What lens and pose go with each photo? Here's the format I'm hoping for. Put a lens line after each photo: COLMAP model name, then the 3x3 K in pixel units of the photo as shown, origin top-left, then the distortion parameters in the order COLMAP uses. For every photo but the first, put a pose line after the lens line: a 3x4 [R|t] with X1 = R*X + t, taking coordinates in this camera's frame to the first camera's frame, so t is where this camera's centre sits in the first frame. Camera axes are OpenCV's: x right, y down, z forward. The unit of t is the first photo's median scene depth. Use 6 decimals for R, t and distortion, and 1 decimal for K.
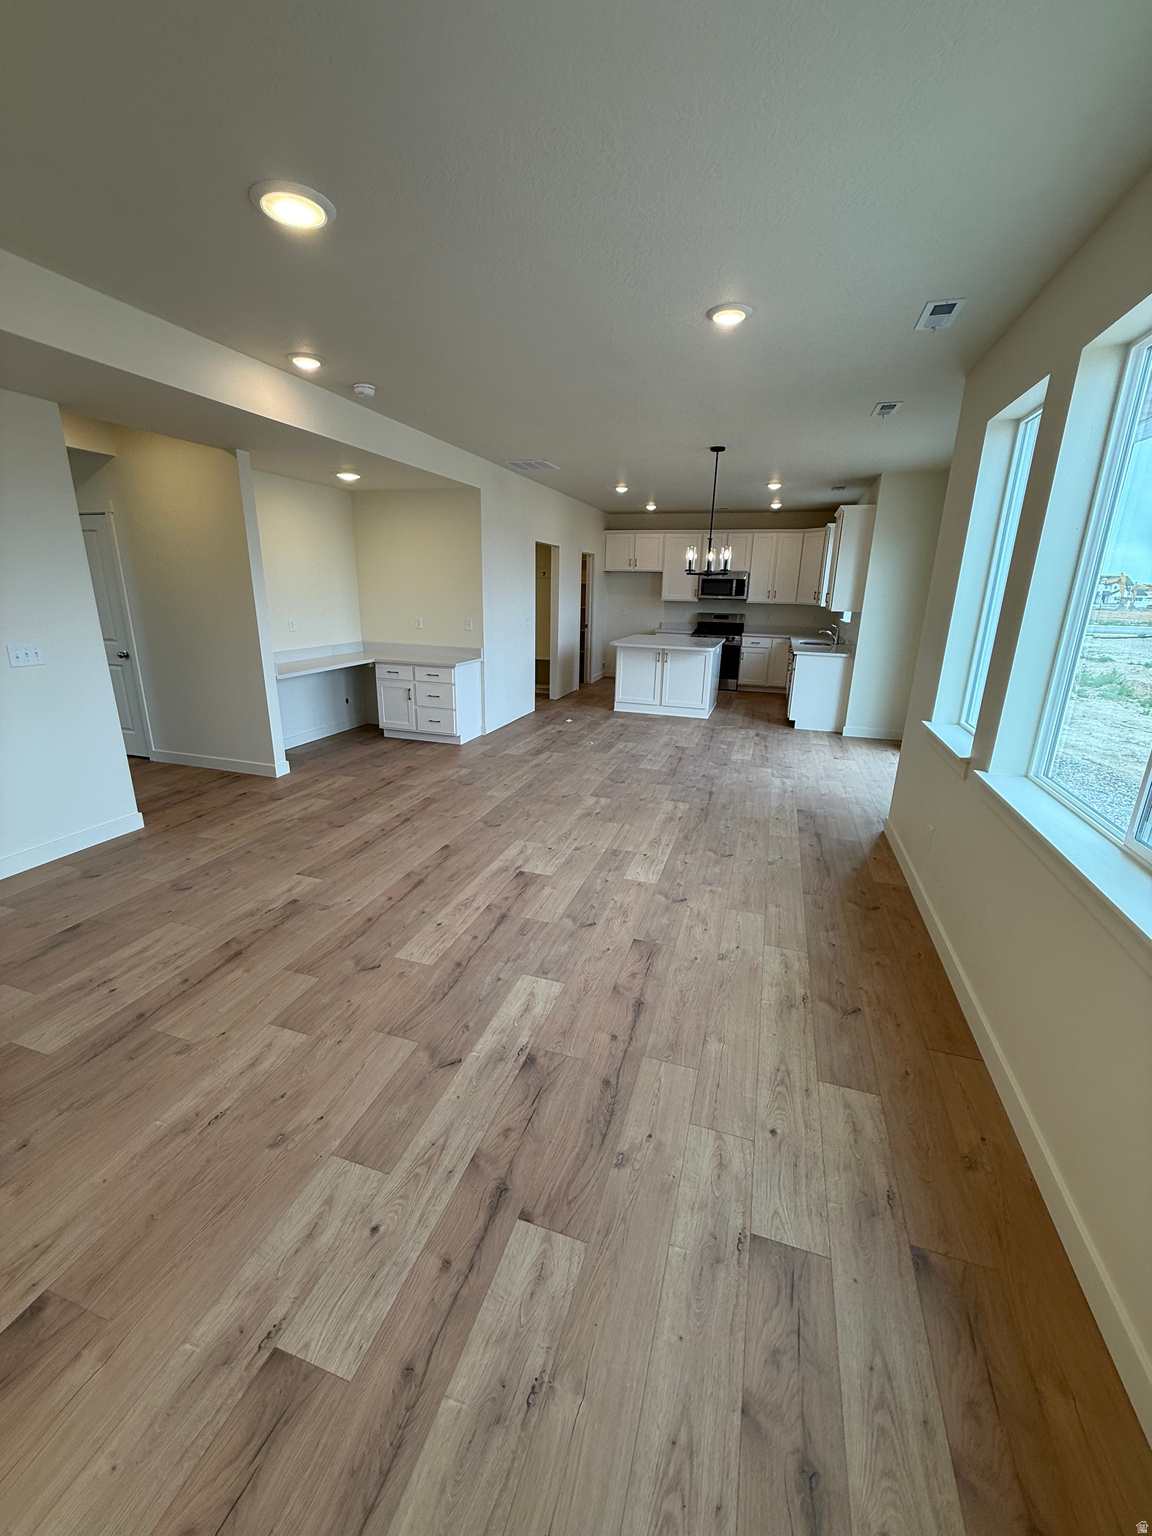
lens RADIAL K [[611.7, 0, 558.1], [0, 611.7, 745.2], [0, 0, 1]] dist [-0.001658, -0.000299]
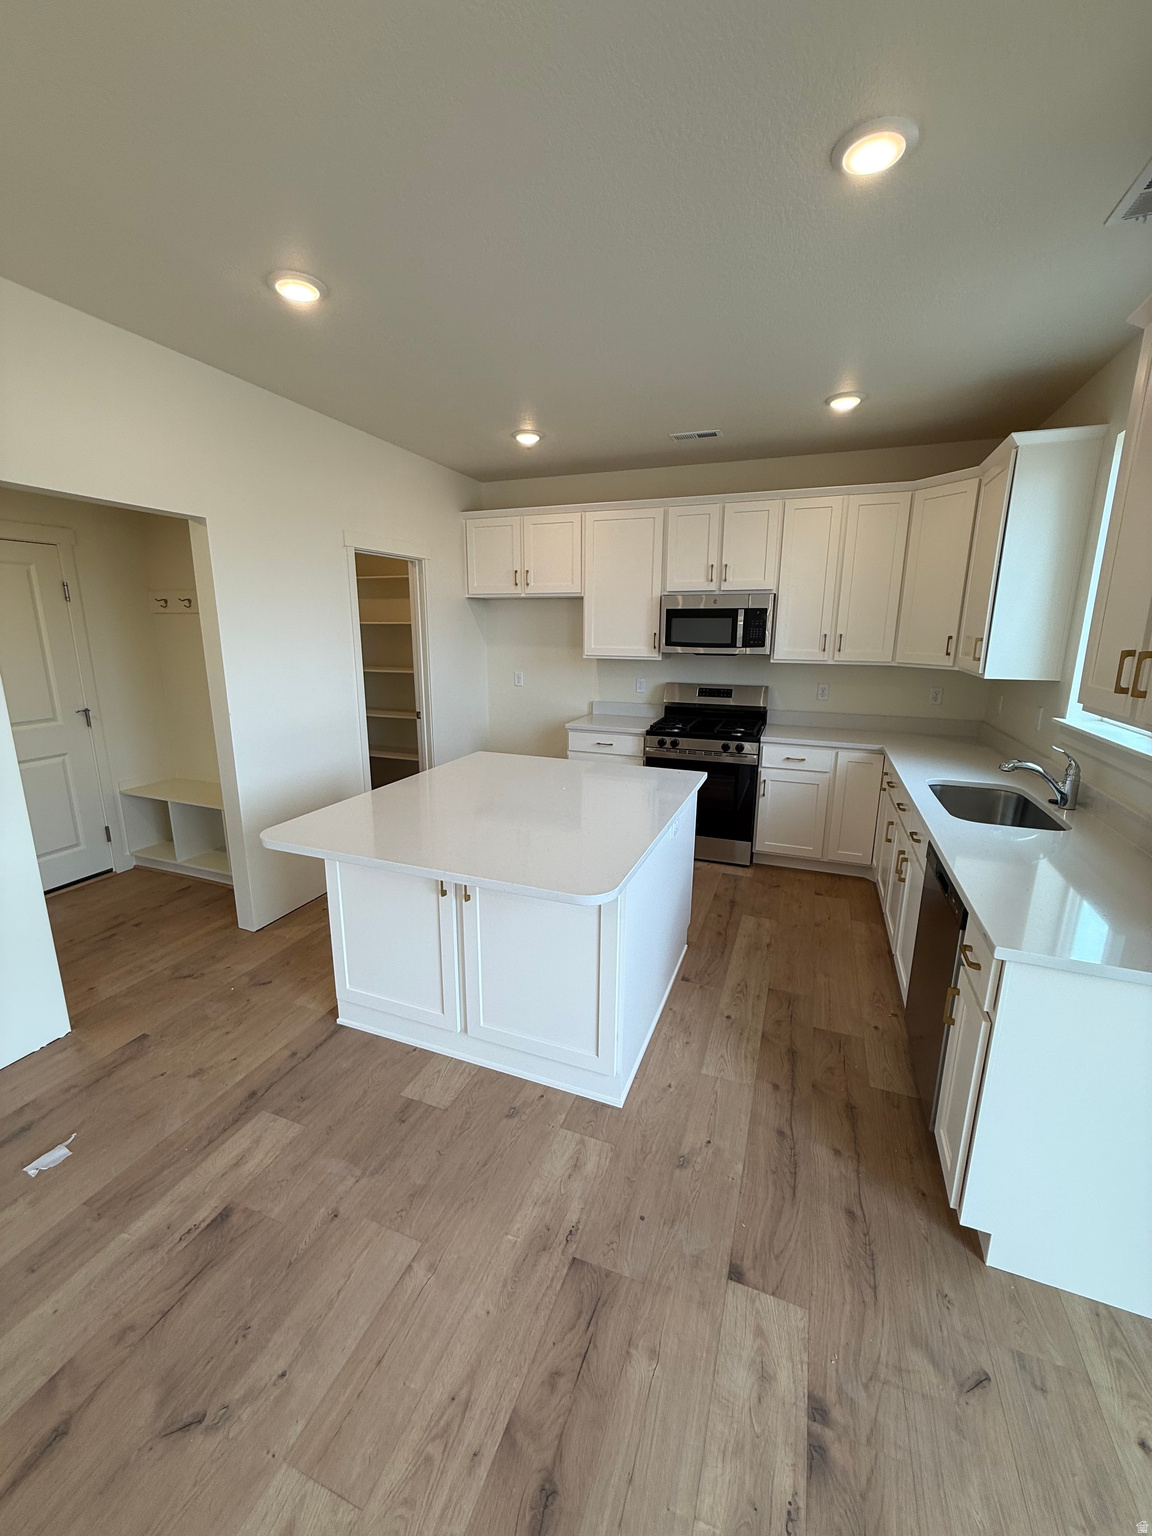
lens RADIAL K [[610.5, 0, 576.0], [0, 610.5, 768.0], [0, 0, 1]] dist [-0.001358, -0.000110]
pose [[0.999272, -0.009331, -0.036989, 0.184306], [0.008267, 0.999551, -0.028805, -0.145936], [0.037241, 0.028478, 0.998900, 0.562883]]
